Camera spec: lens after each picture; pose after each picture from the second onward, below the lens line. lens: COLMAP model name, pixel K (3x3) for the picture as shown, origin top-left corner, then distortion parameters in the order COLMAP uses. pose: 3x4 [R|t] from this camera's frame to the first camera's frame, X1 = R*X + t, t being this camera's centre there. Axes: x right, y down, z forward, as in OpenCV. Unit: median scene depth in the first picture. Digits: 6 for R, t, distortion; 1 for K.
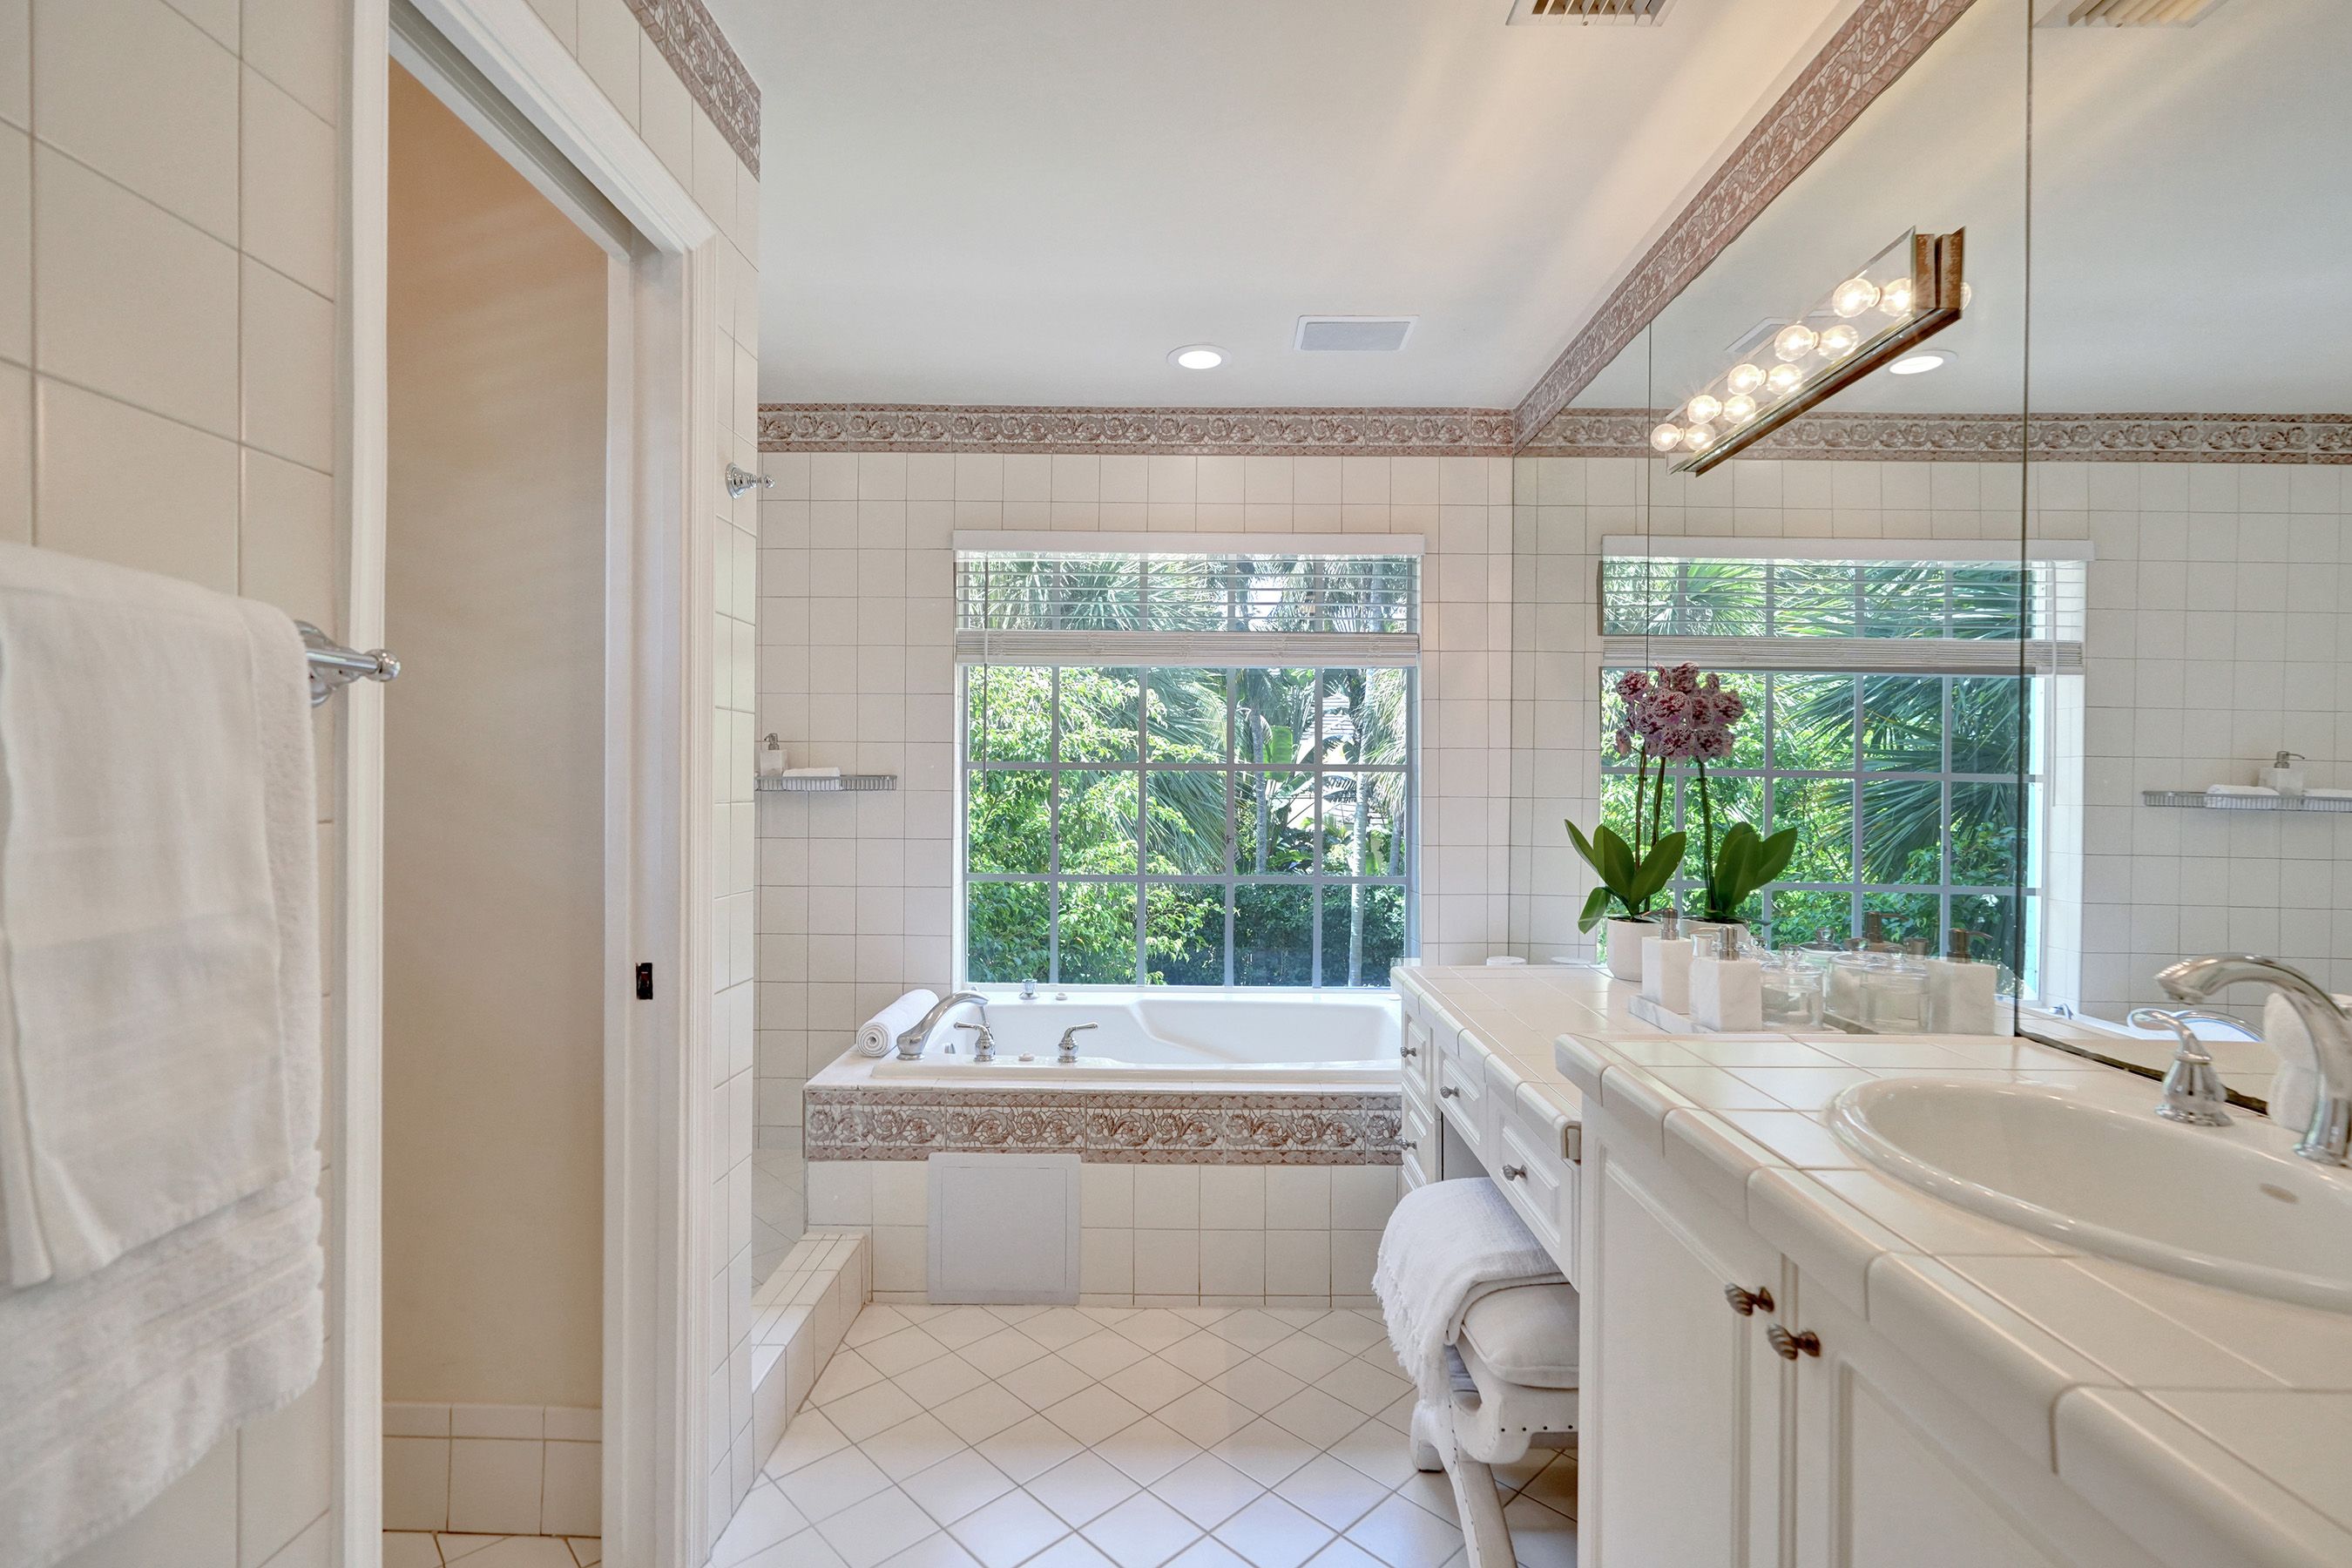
lens RADIAL K [[1083.9, 0, 1183.7], [0, 1083.9, 804.1], [0, 0, 1]] dist [-0.000803, 0.001005]
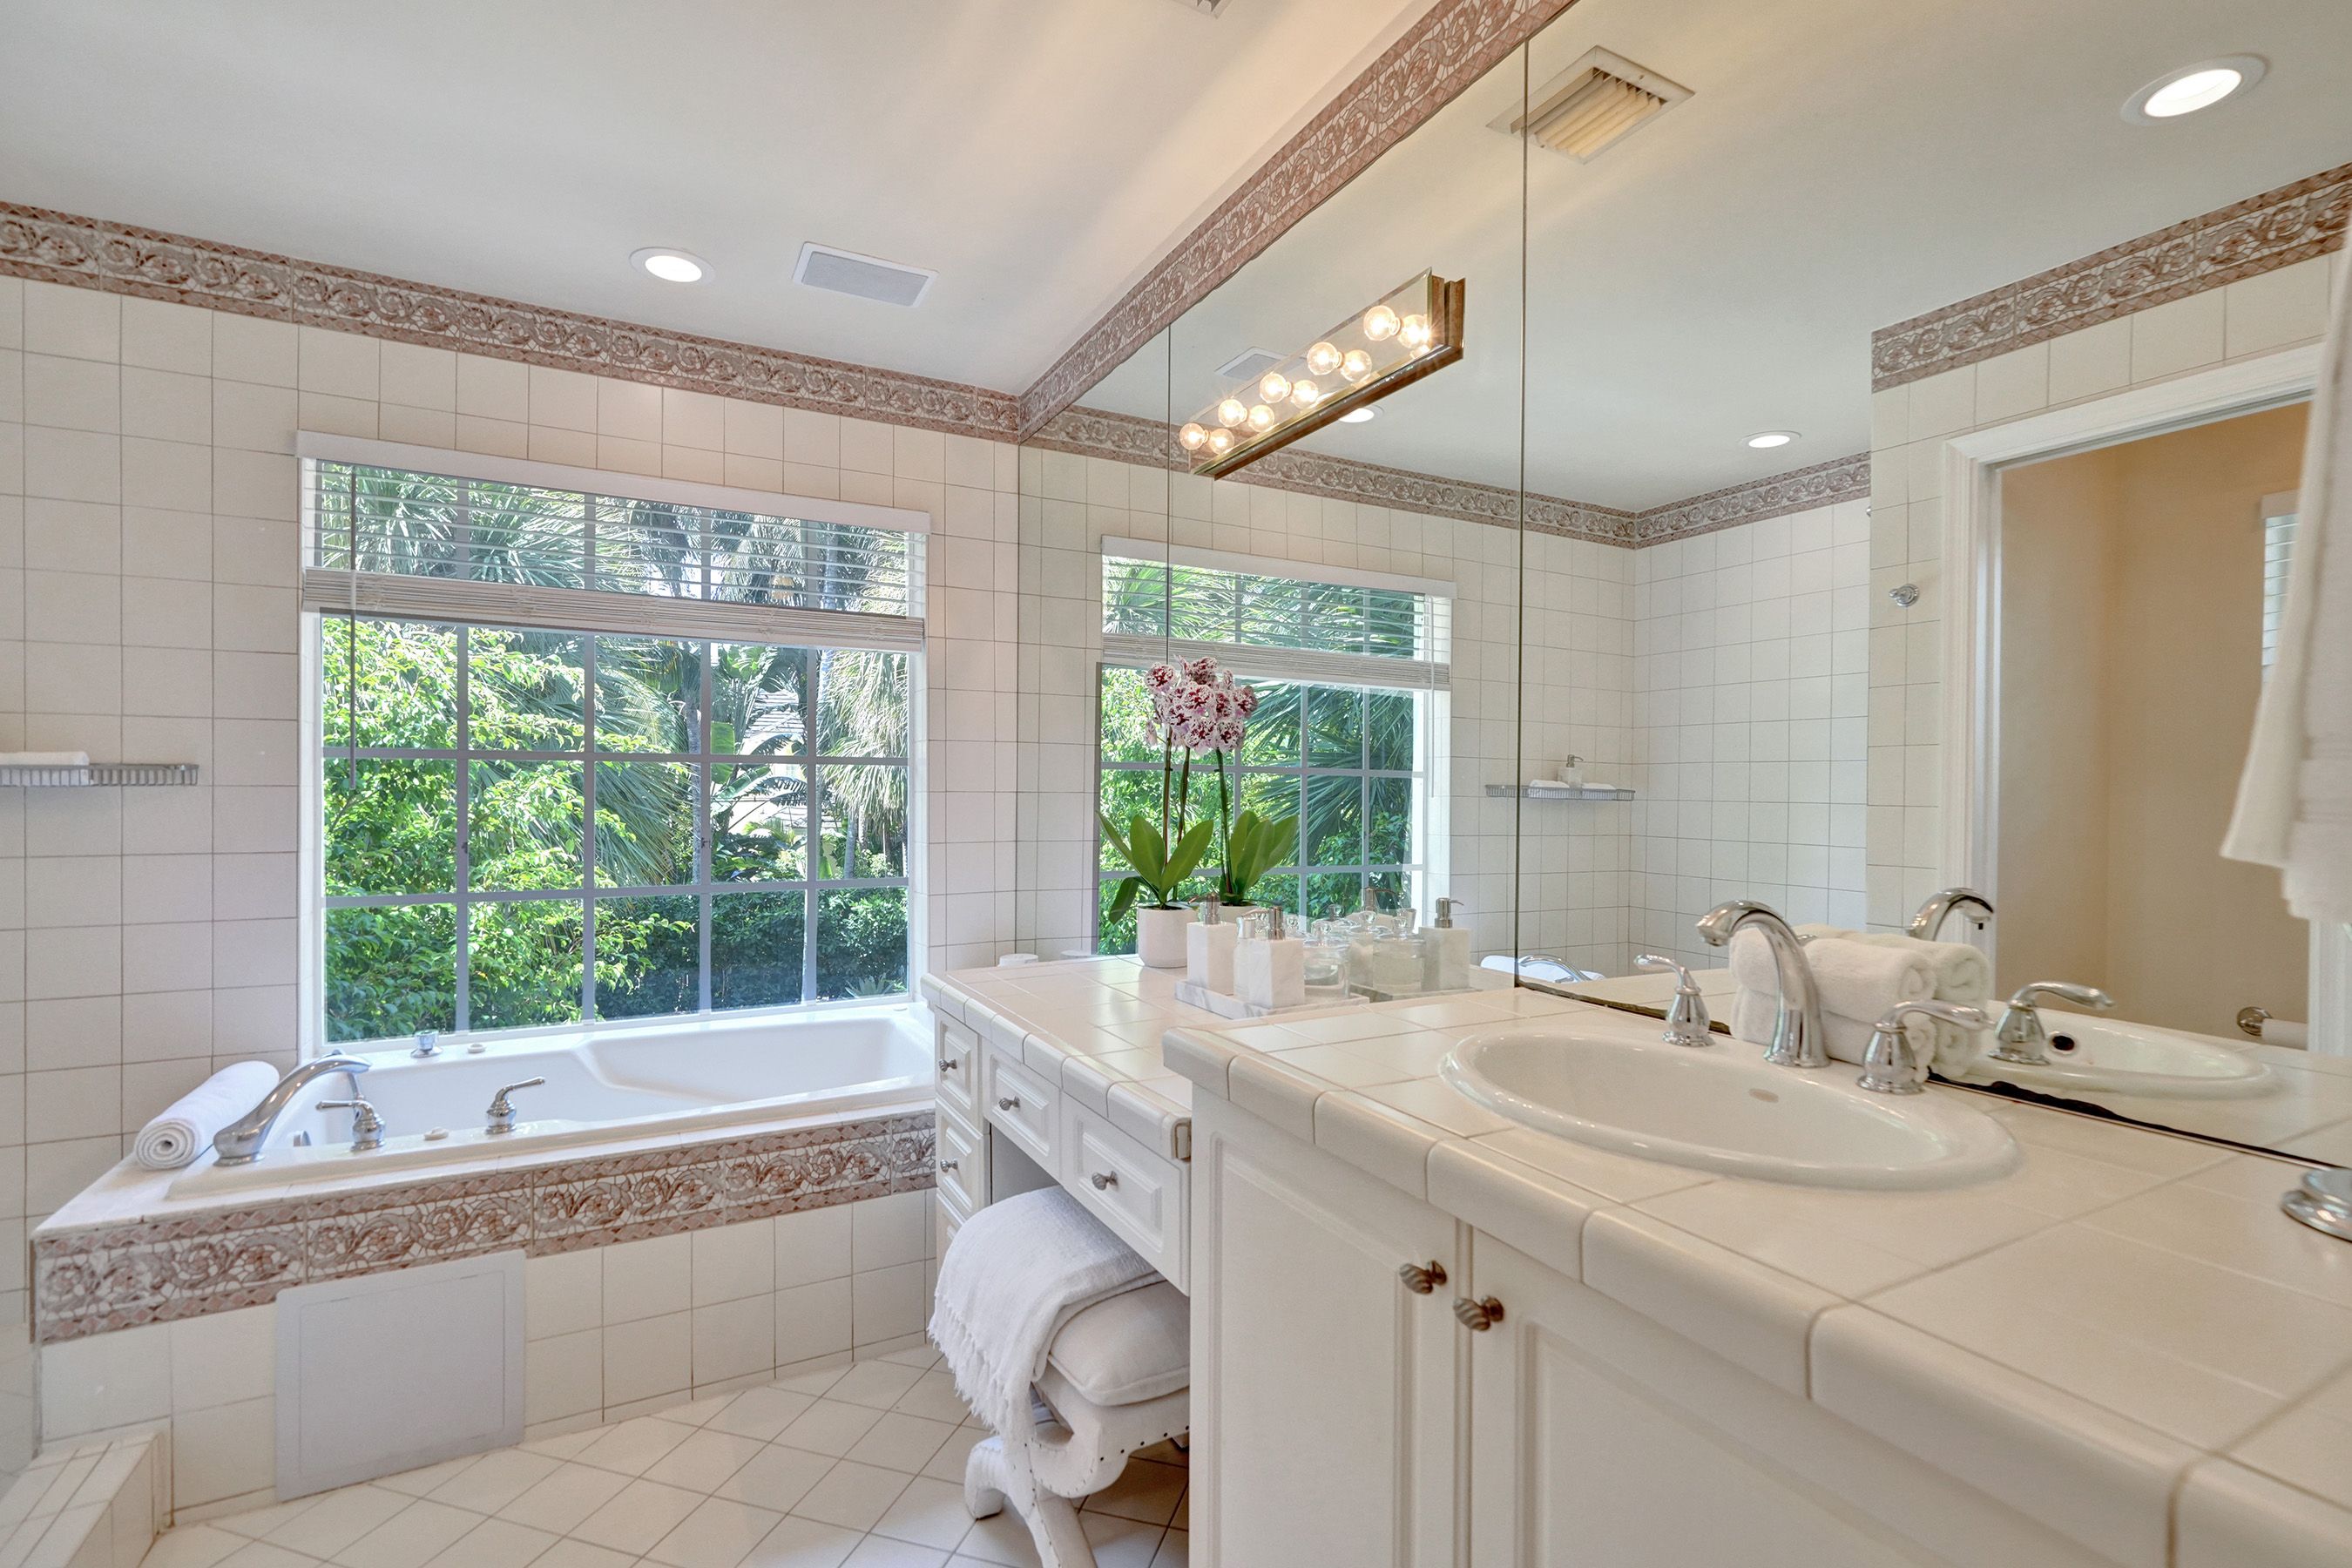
lens RADIAL K [[1083.9, 0, 1183.7], [0, 1083.9, 804.1], [0, 0, 1]] dist [-0.000803, 0.001005]
pose [[0.876412, -0.010106, 0.481455, -0.051317], [0.011354, 0.999935, 0.000321, 0.008387], [-0.481427, 0.005186, 0.876471, 0.085732]]
